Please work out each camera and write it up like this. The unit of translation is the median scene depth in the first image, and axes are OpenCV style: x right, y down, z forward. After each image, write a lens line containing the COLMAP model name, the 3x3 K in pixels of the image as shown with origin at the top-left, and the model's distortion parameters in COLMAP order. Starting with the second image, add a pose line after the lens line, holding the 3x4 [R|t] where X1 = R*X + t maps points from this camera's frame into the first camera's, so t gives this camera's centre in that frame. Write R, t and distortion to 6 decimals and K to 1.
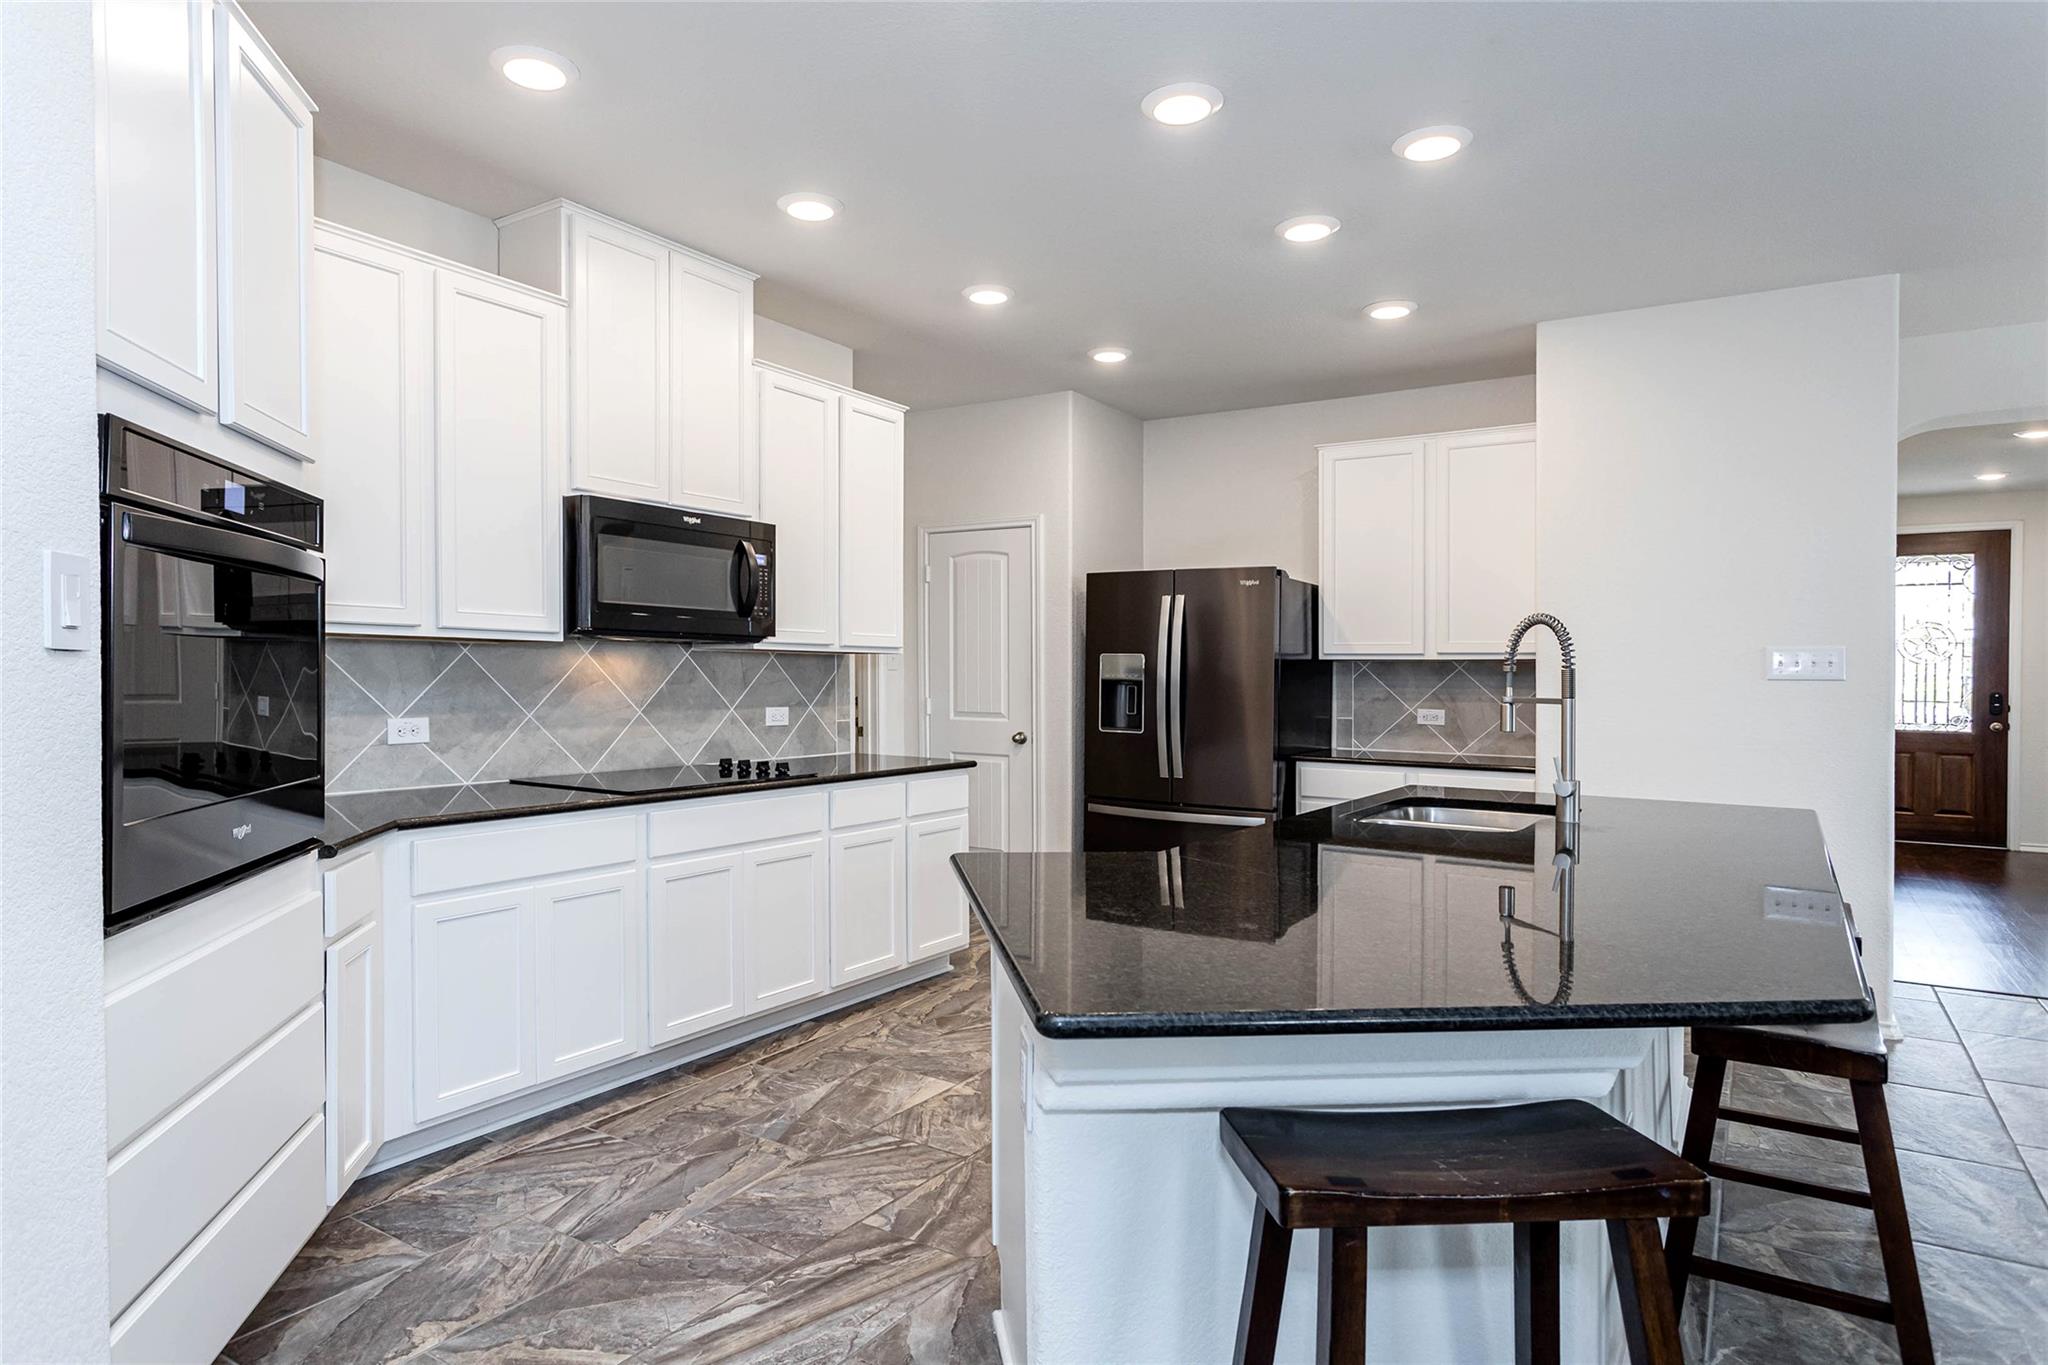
lens RADIAL K [[1111.1, 0, 1178.3], [0, 1111.1, 705.7], [0, 0, 1]] dist [-0.001271, -0.000243]
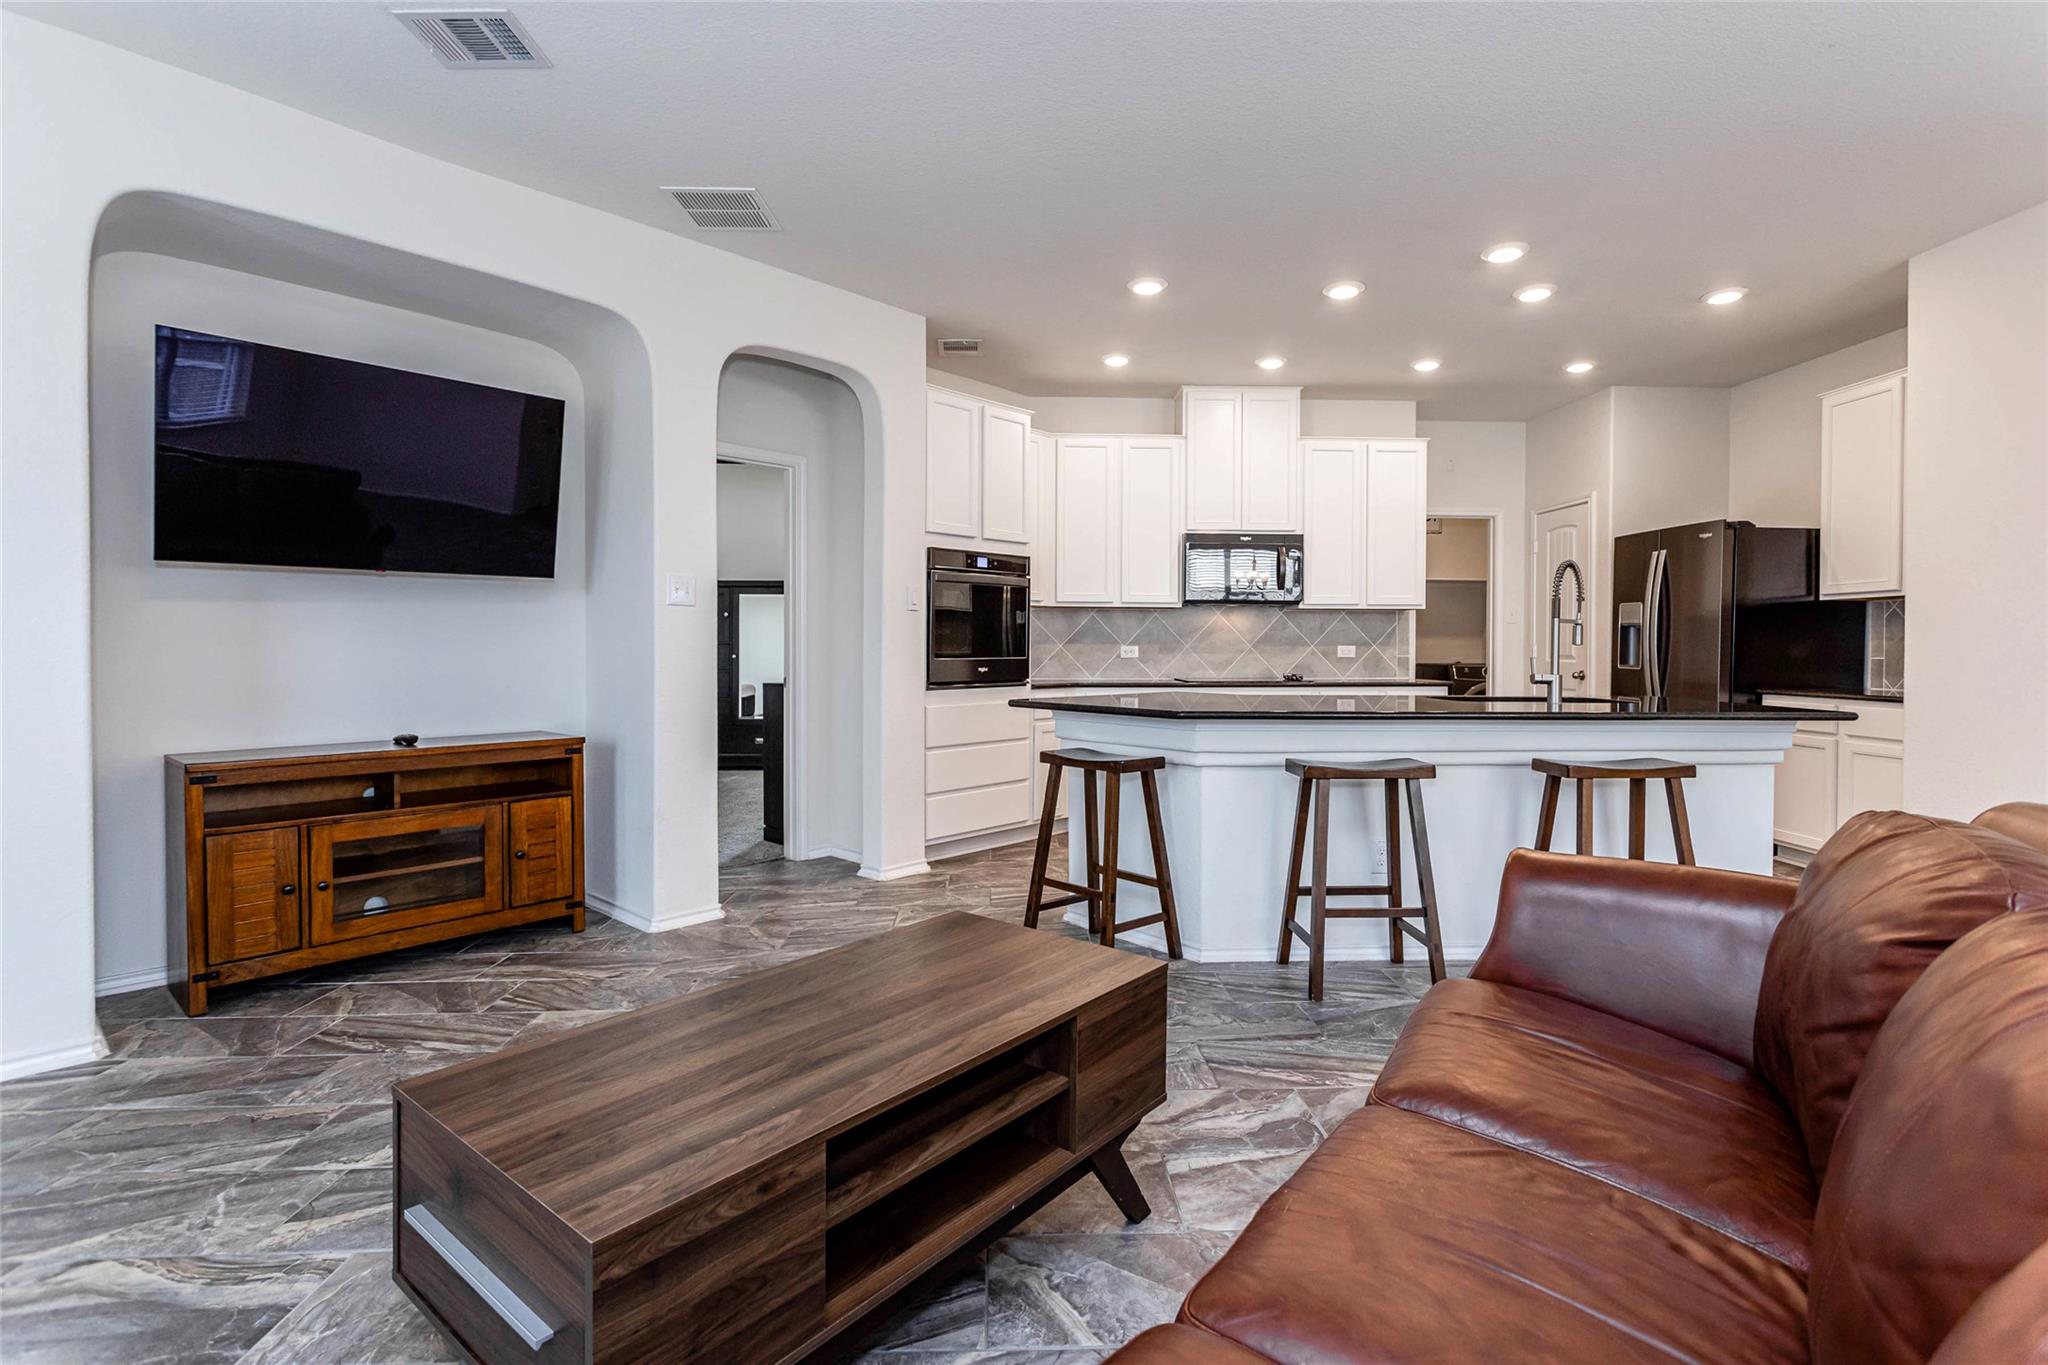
lens RADIAL K [[993.3, 0, 1044.5], [0, 993.3, 658.5], [0, 0, 1]] dist [0.000792, 0.000204]
pose [[0.525497, 0.008617, -0.850752, 0.704588], [-0.017622, 0.999844, -0.000758, 0.032856], [0.850613, 0.015390, 0.525567, -0.118010]]
